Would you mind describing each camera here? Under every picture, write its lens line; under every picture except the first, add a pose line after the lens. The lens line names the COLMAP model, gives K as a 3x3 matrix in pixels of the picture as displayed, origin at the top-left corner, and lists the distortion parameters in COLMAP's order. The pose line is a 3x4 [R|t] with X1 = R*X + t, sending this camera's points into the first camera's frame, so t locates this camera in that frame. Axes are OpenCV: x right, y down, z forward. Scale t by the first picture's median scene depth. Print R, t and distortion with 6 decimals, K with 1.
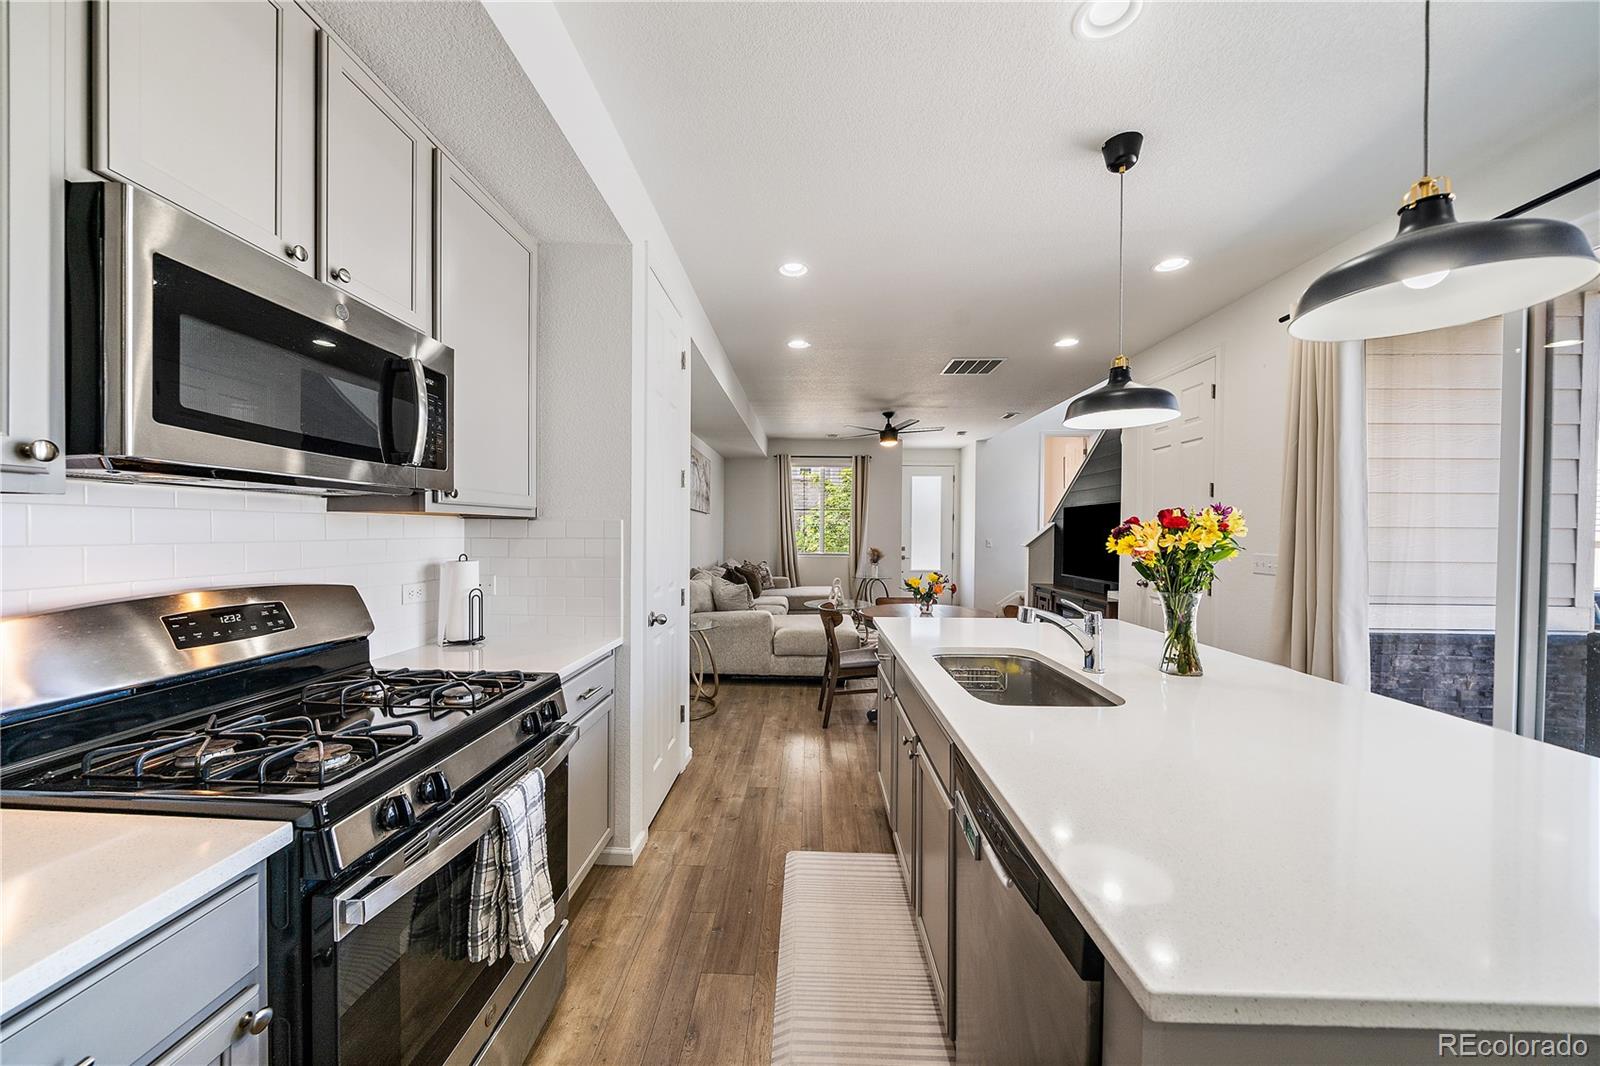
lens RADIAL K [[556.9, 0, 792.0], [0, 556.9, 531.4], [0, 0, 1]] dist [-0.001630, -0.000074]
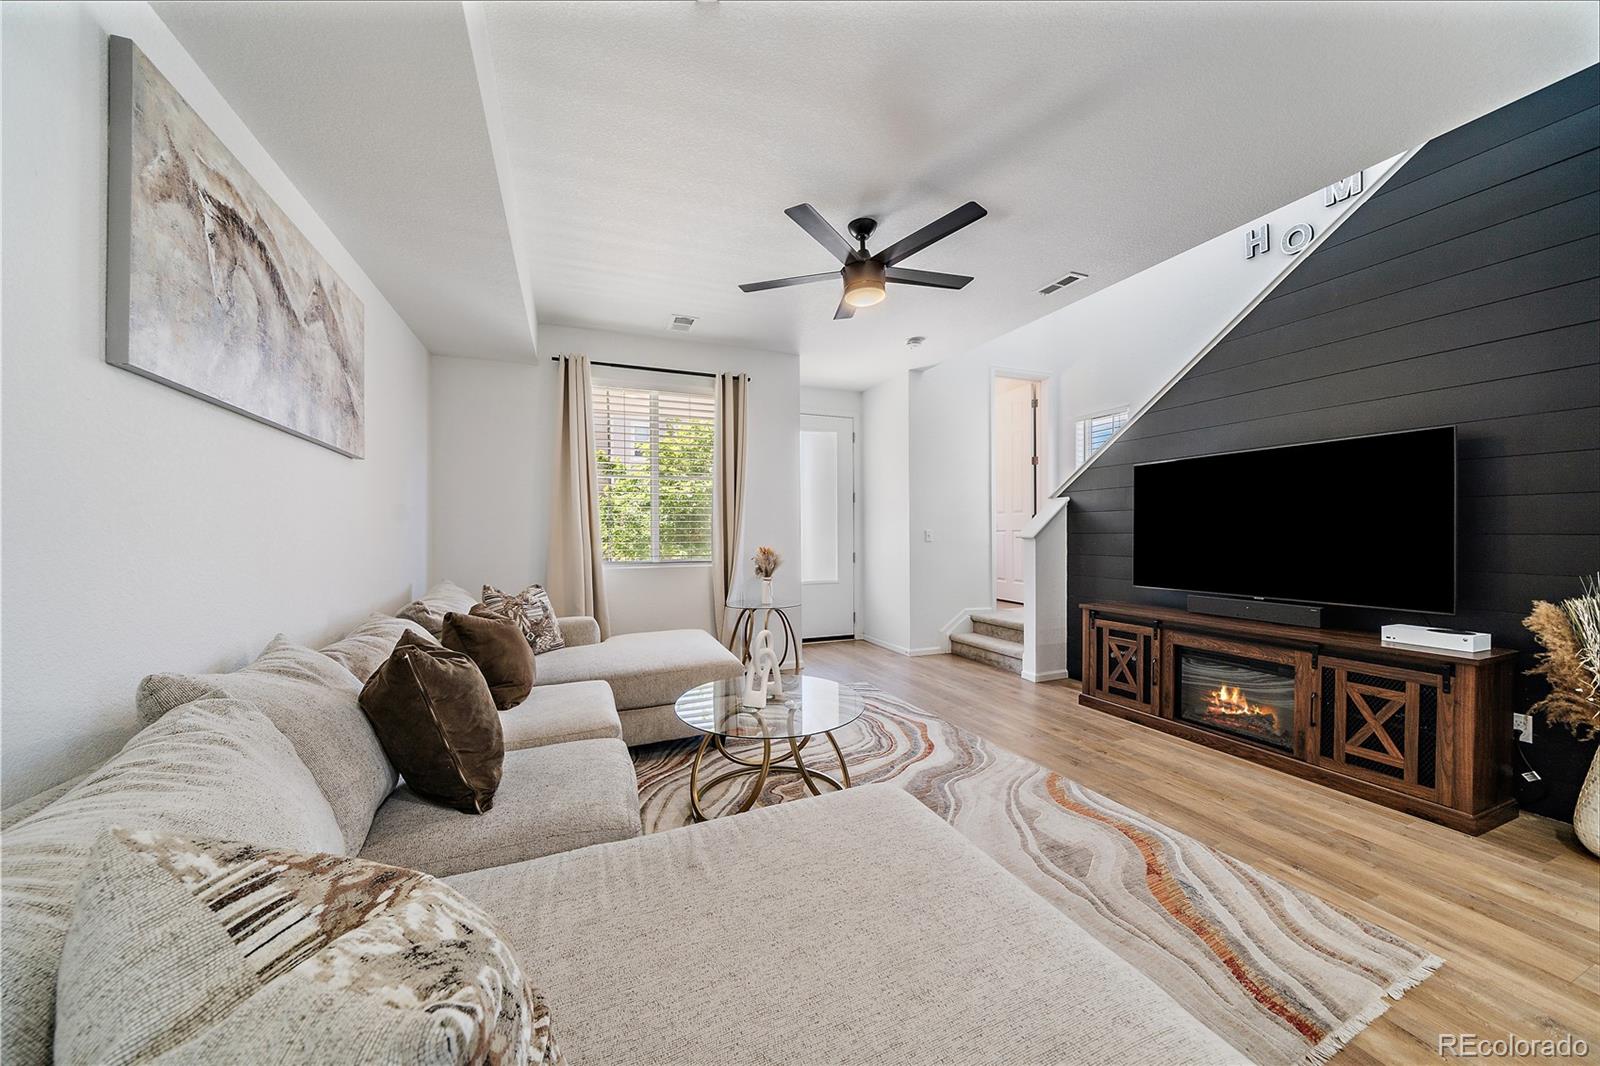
lens RADIAL K [[556.9, 0, 792.0], [0, 556.9, 531.4], [0, 0, 1]] dist [-0.001630, -0.000074]
pose [[0.912874, -0.013150, 0.408029, -0.053026], [0.013069, 0.999910, 0.002985, 0.014862], [-0.408032, 0.002608, 0.912964, 0.626999]]
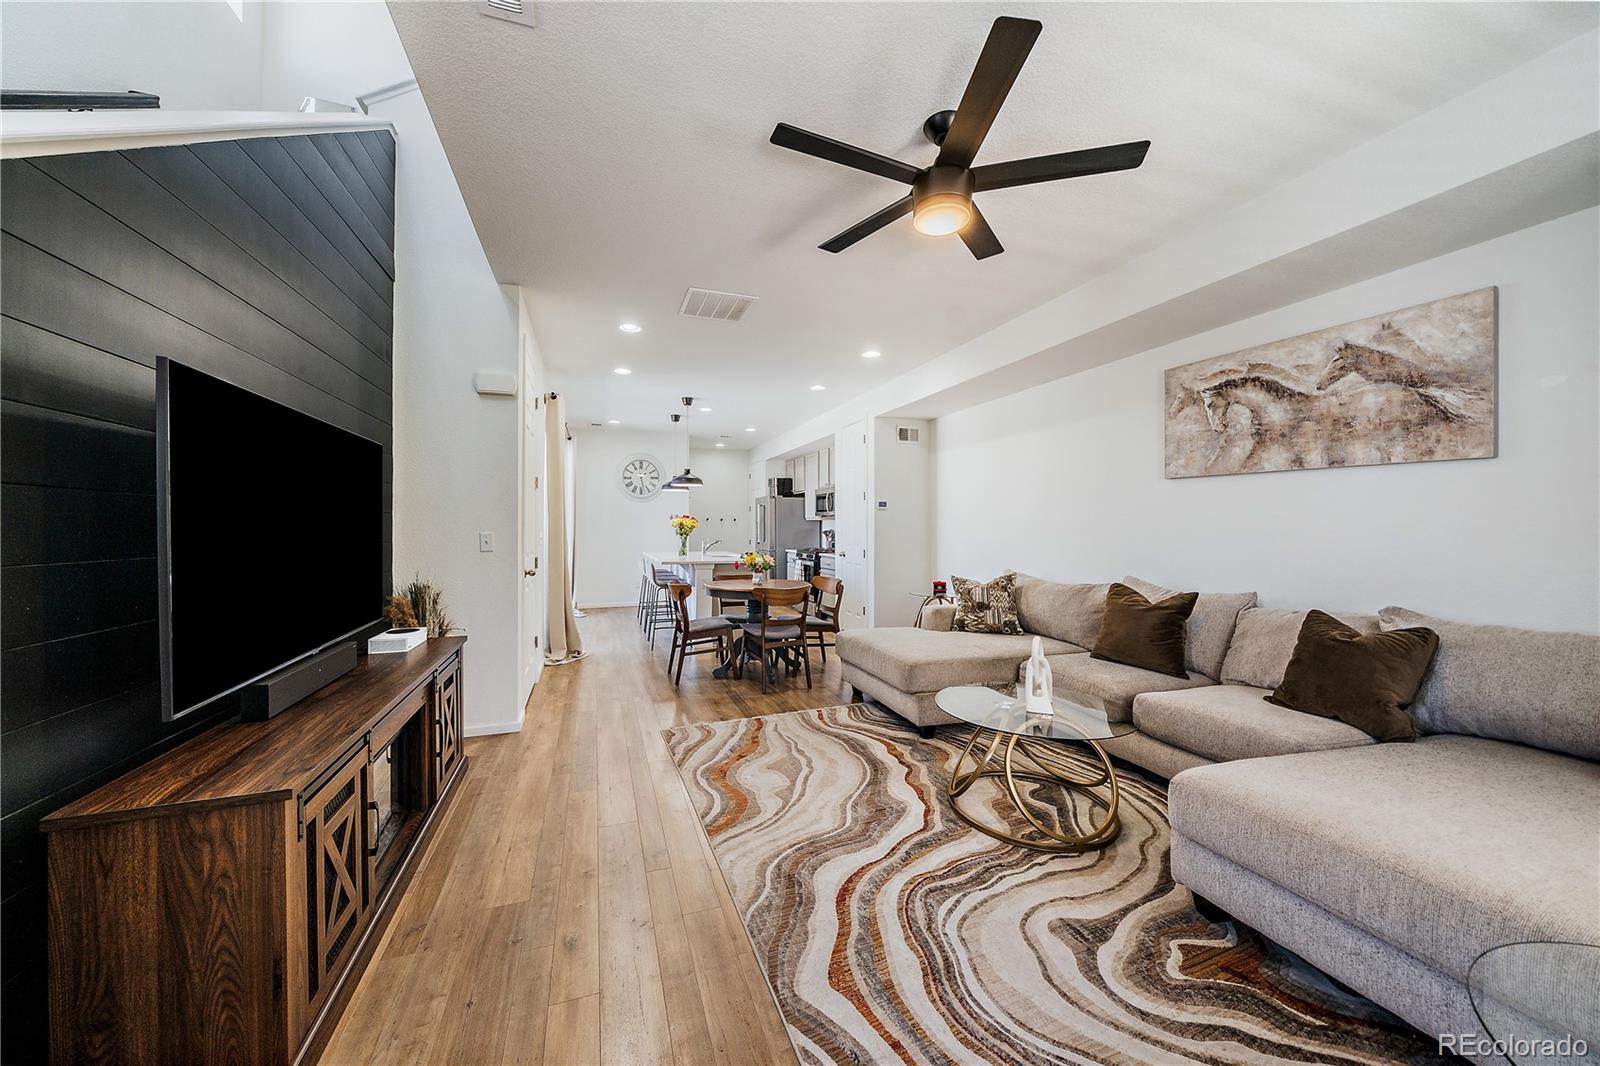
lens RADIAL K [[556.9, 0, 792.0], [0, 556.9, 531.4], [0, 0, 1]] dist [-0.001630, -0.000074]
pose [[-0.929749, -0.005417, -0.368154, 0.354702], [-0.008223, 0.999948, 0.006053, 0.010392], [0.368102, 0.008655, -0.929745, 1.234900]]
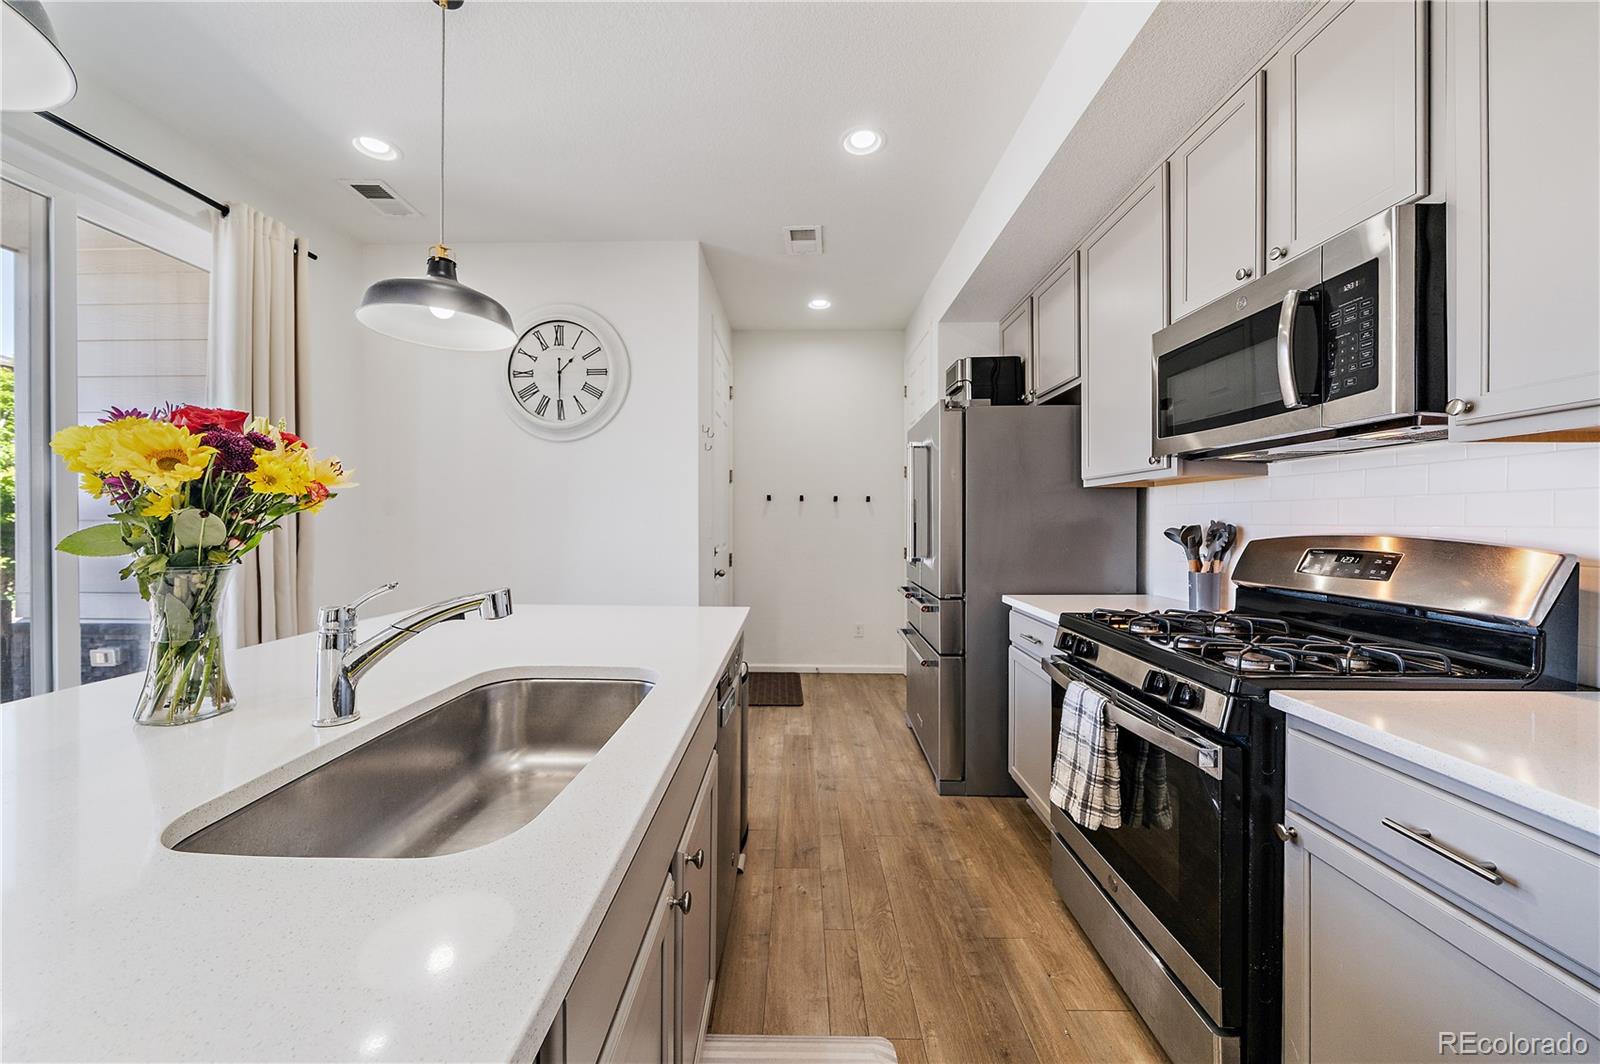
lens RADIAL K [[564.8, 0, 791.4], [0, 564.8, 525.0], [0, 0, 1]] dist [-0.006462, -0.000044]
pose [[-0.999744, -0.008010, -0.021174, 0.033405], [-0.008168, 0.999939, 0.007369, 0.014977], [0.021114, 0.007540, -0.999749, 0.380134]]
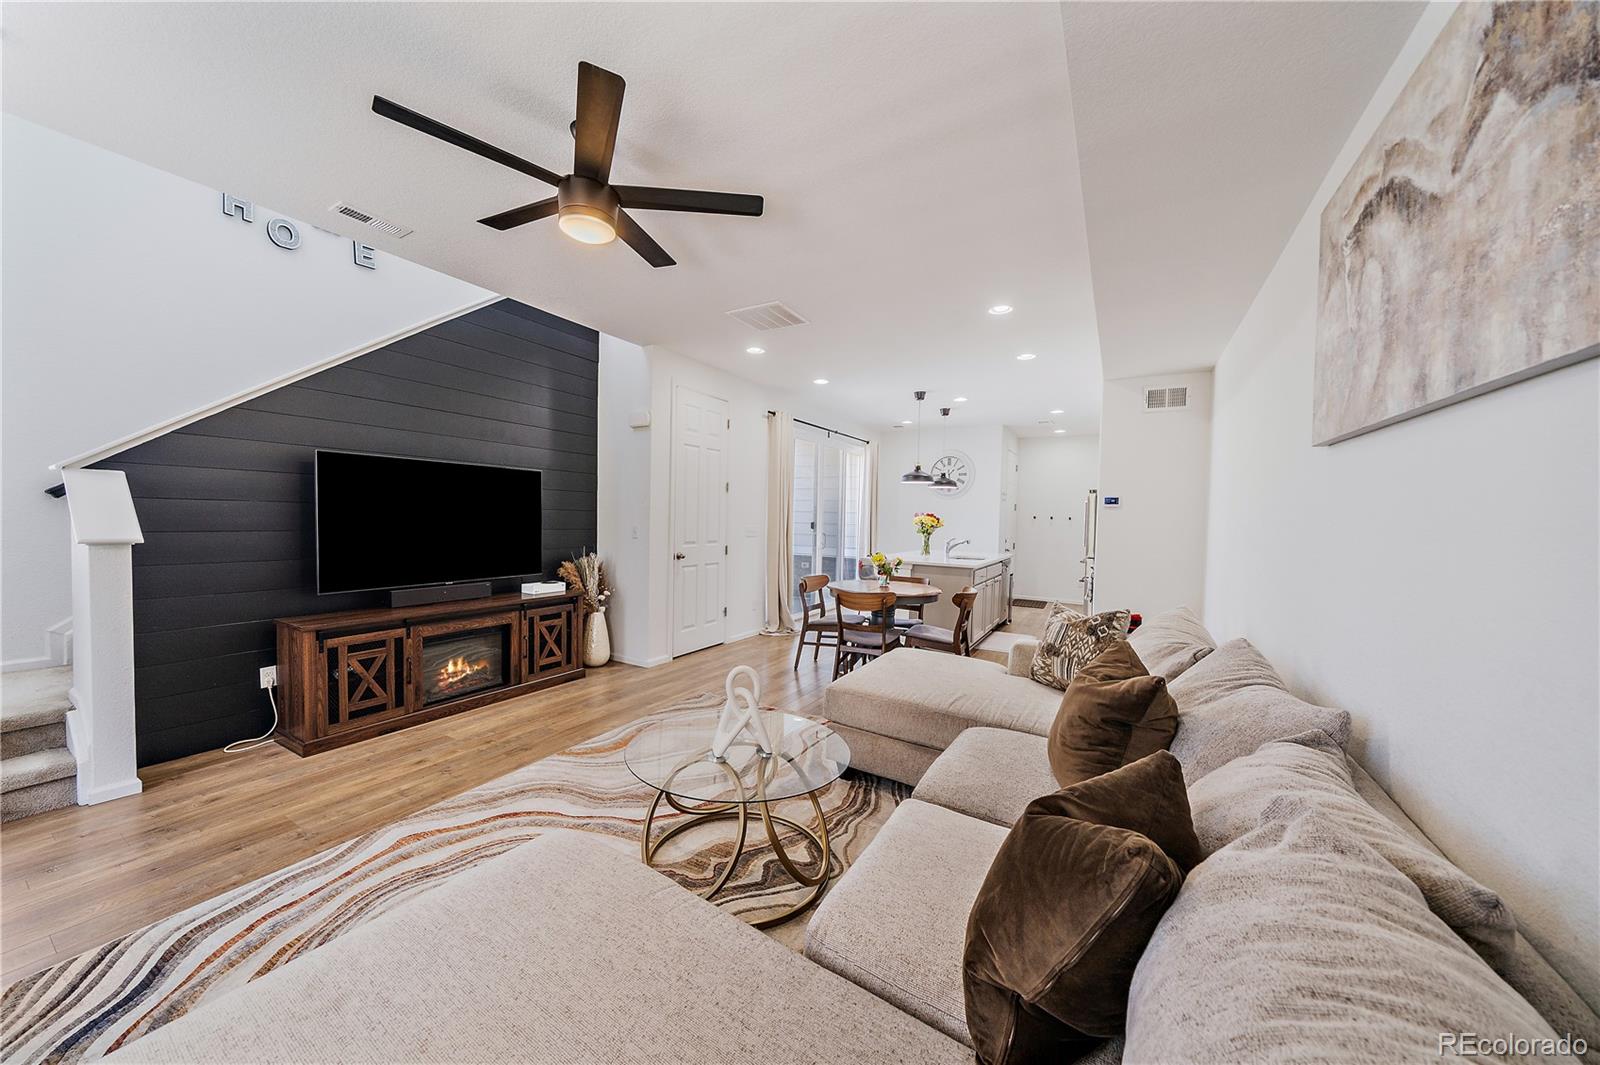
lens RADIAL K [[561.4, 0, 789.5], [0, 561.4, 544.2], [0, 0, 1]] dist [-0.002276, -0.000038]
pose [[-0.877992, -0.050445, 0.476009, -0.084398], [-0.028598, 0.998183, 0.053032, -0.002117], [-0.477820, 0.032949, -0.877840, 1.209396]]
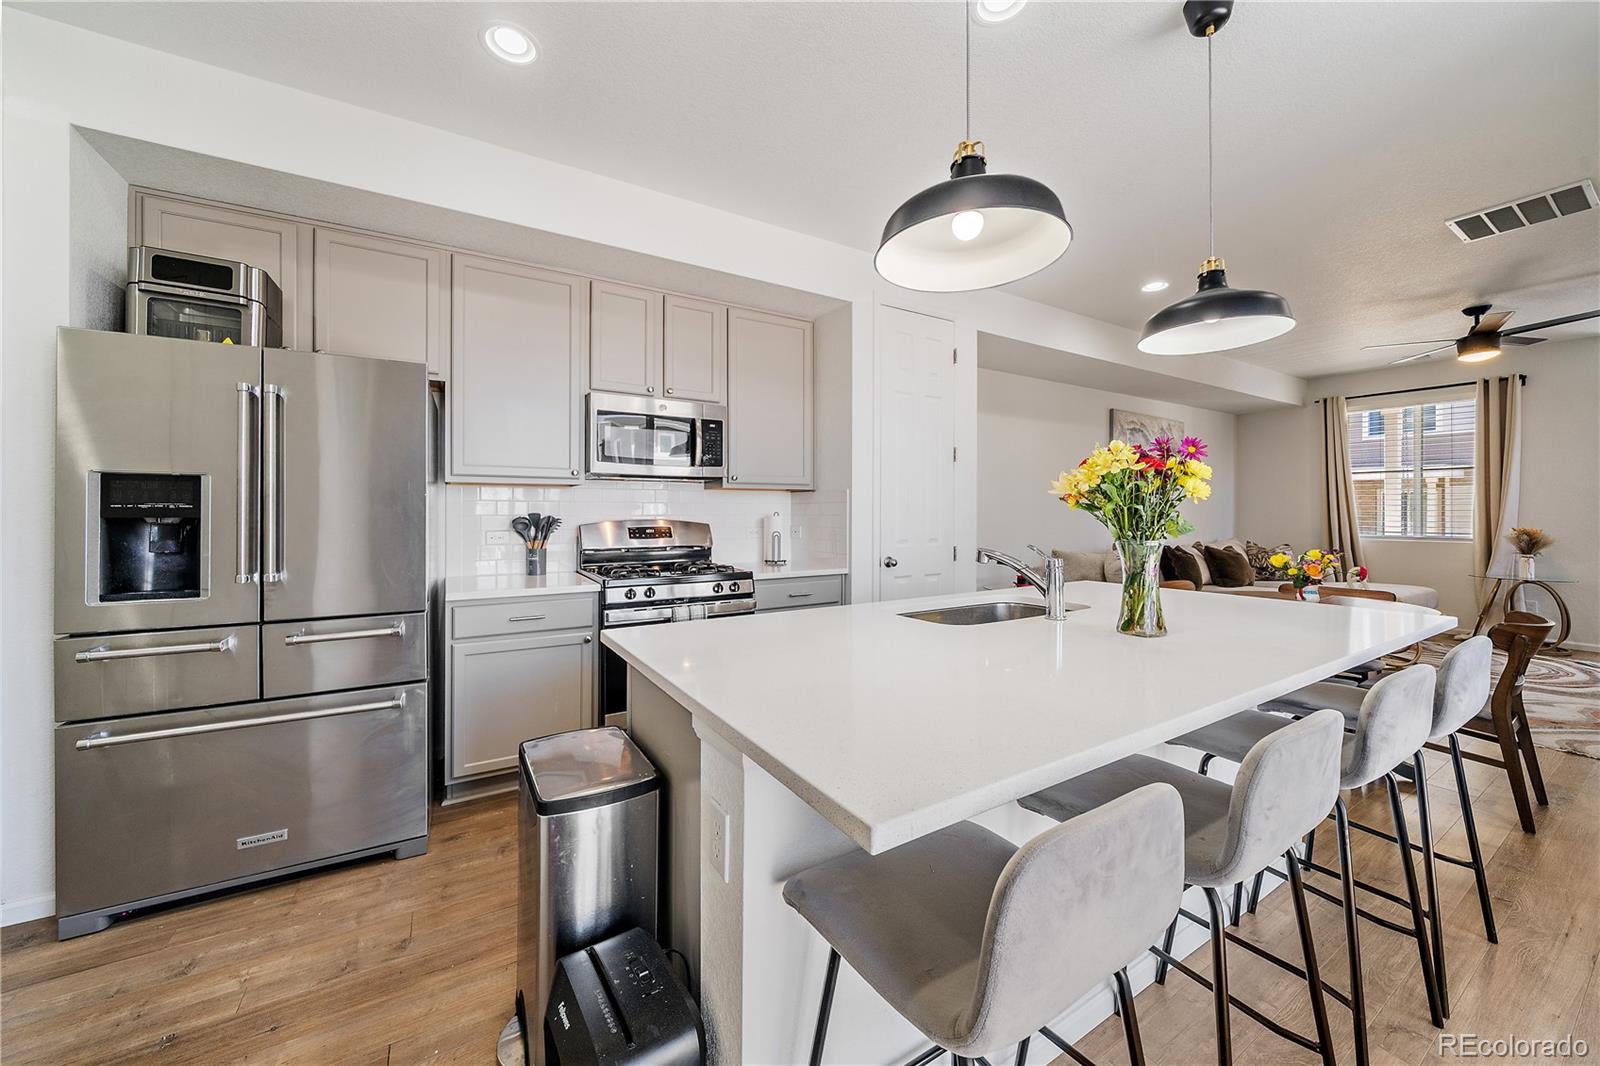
lens RADIAL K [[582.5, 0, 798.7], [0, 582.5, 511.1], [0, 0, 1]] dist [-0.000194, -0.000053]
pose [[0.554689, -0.010931, -0.831986, 0.289560], [0.004724, 0.999939, -0.009988, 0.016622], [0.832044, 0.001610, 0.554707, 0.012275]]
